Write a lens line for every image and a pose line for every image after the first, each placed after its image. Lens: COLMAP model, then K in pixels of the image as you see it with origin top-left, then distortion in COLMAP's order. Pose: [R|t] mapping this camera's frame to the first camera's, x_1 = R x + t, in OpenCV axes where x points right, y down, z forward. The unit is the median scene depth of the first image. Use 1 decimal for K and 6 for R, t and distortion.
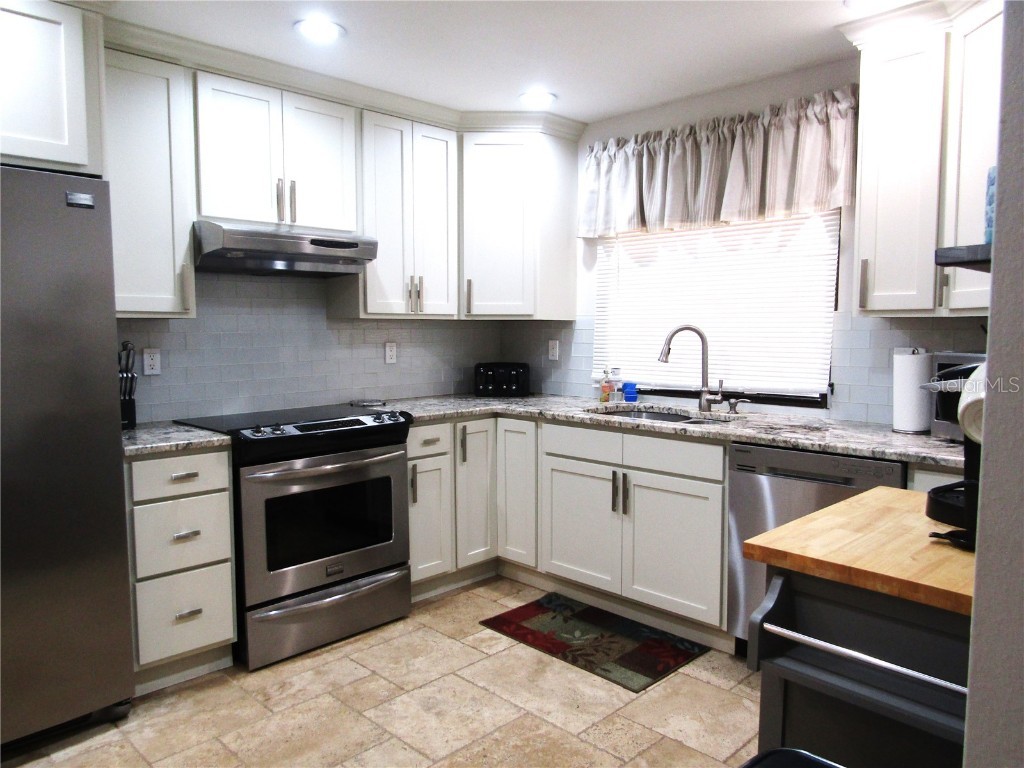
lens RADIAL K [[733.7, 0, 513.1], [0, 733.7, 380.6], [0, 0, 1]] dist [-0.003056, -0.001762]
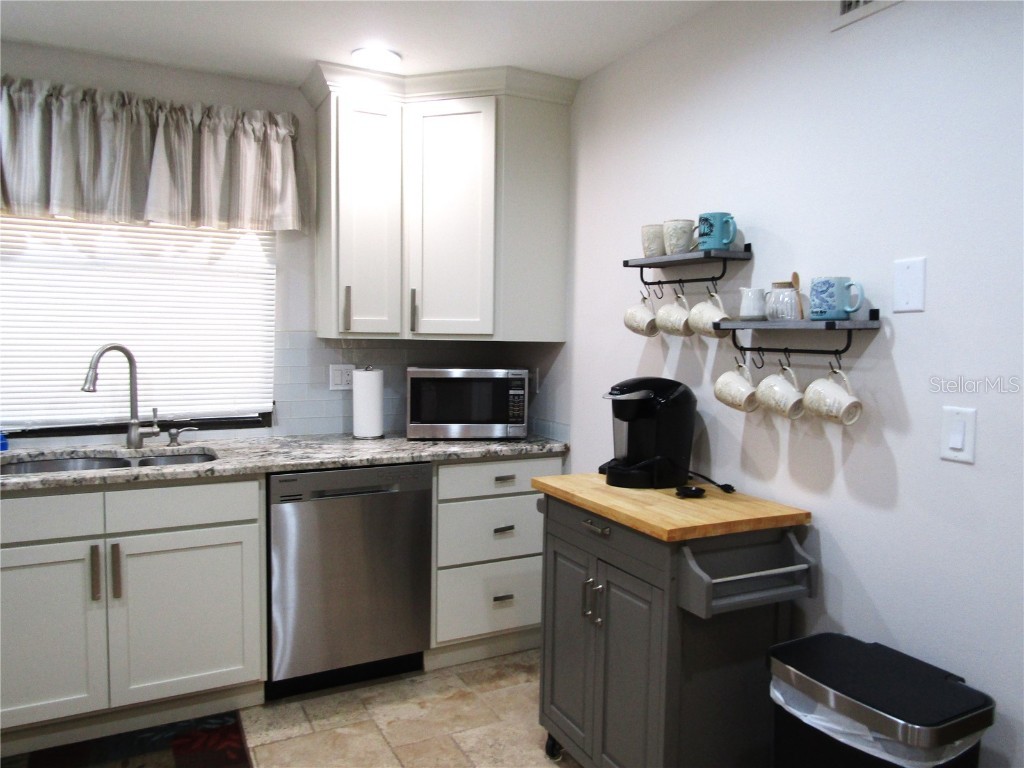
lens RADIAL K [[733.7, 0, 515.6], [0, 733.7, 378.5], [0, 0, 1]] dist [-0.003056, -0.001762]
pose [[0.298050, -0.053461, 0.953052, -0.431147], [0.056082, 0.997686, 0.038426, -0.048096], [-0.952901, 0.041996, 0.300359, 0.377903]]
